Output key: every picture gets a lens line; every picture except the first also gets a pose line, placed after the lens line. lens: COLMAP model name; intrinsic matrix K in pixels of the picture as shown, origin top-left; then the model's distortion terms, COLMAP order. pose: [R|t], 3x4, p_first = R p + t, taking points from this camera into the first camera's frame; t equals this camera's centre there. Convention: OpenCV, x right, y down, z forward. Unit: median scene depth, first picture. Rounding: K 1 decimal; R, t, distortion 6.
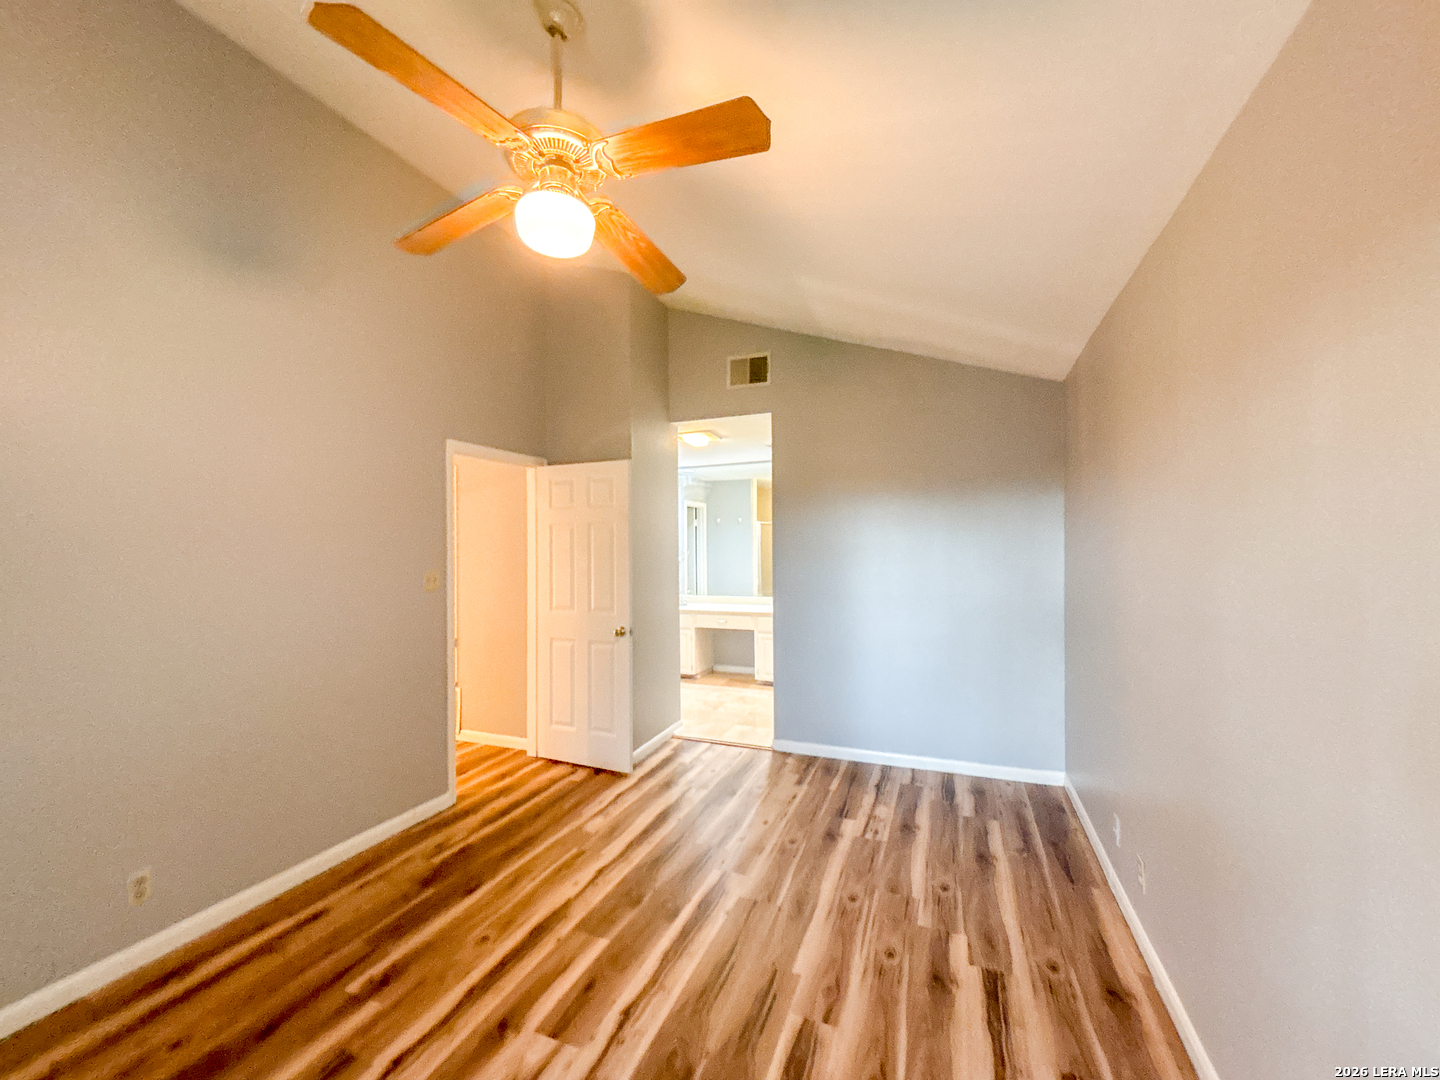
lens RADIAL K [[582.5, 0, 720.3], [0, 582.5, 541.6], [0, 0, 1]] dist [0.001359, -0.001900]
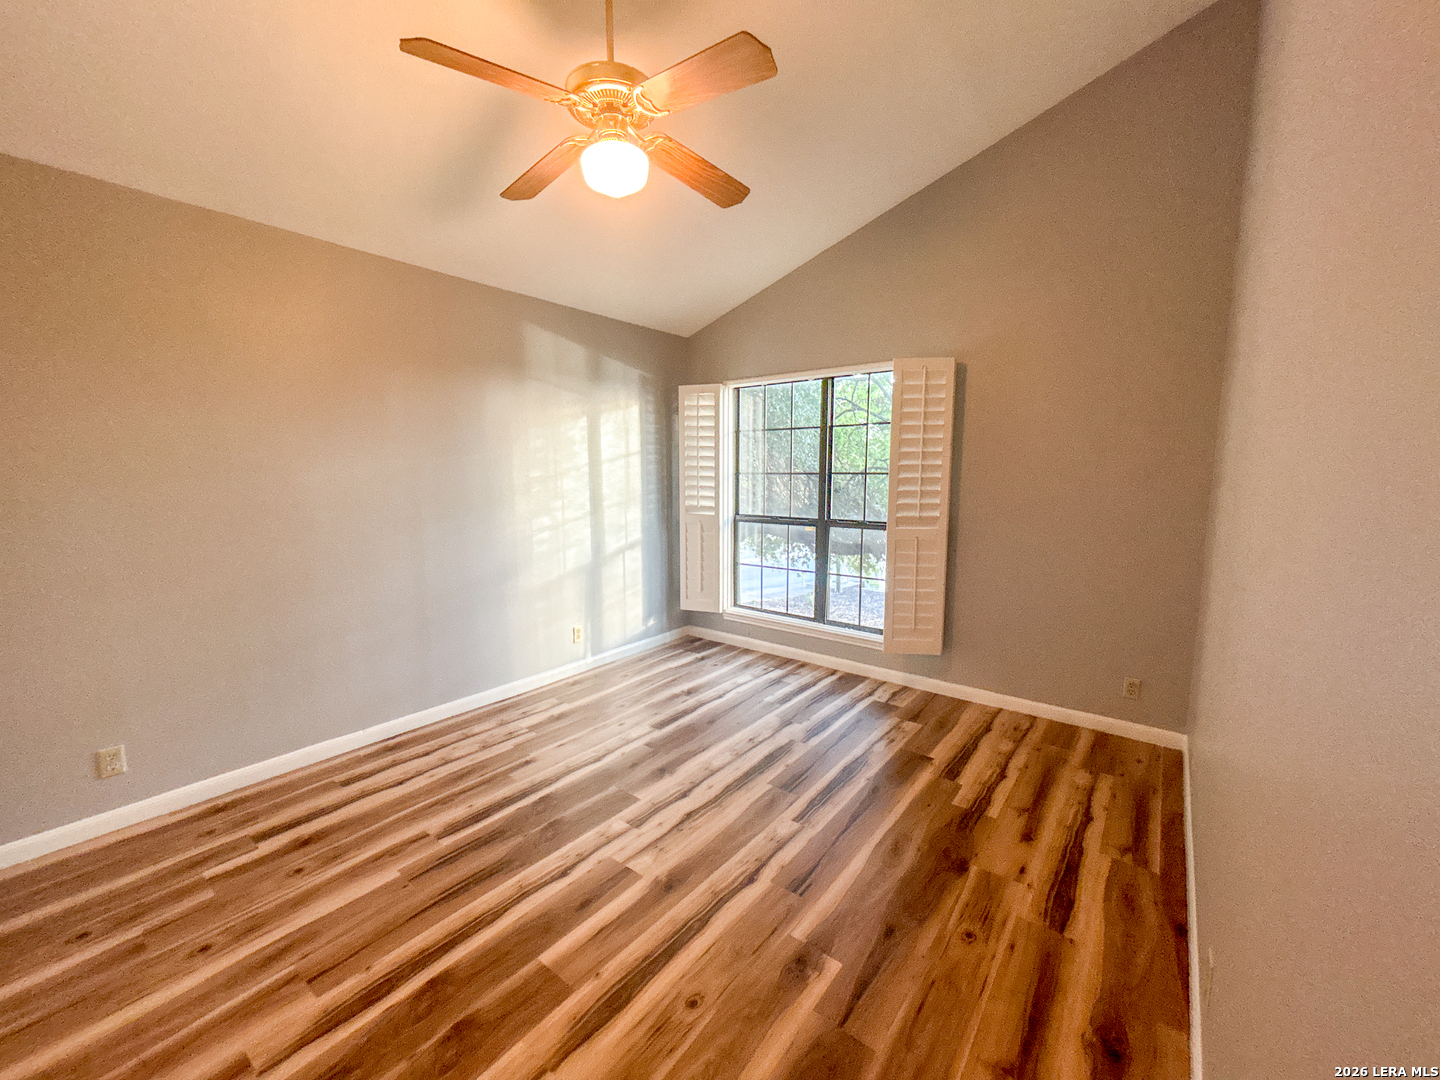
lens RADIAL K [[582.5, 0, 717.7], [0, 582.5, 547.7], [0, 0, 1]] dist [0.001359, -0.001900]
pose [[-0.957598, -0.026565, 0.286882, -0.675491], [0.010790, 0.991735, 0.127852, 0.054230], [-0.287907, 0.125527, -0.949396, 1.721862]]
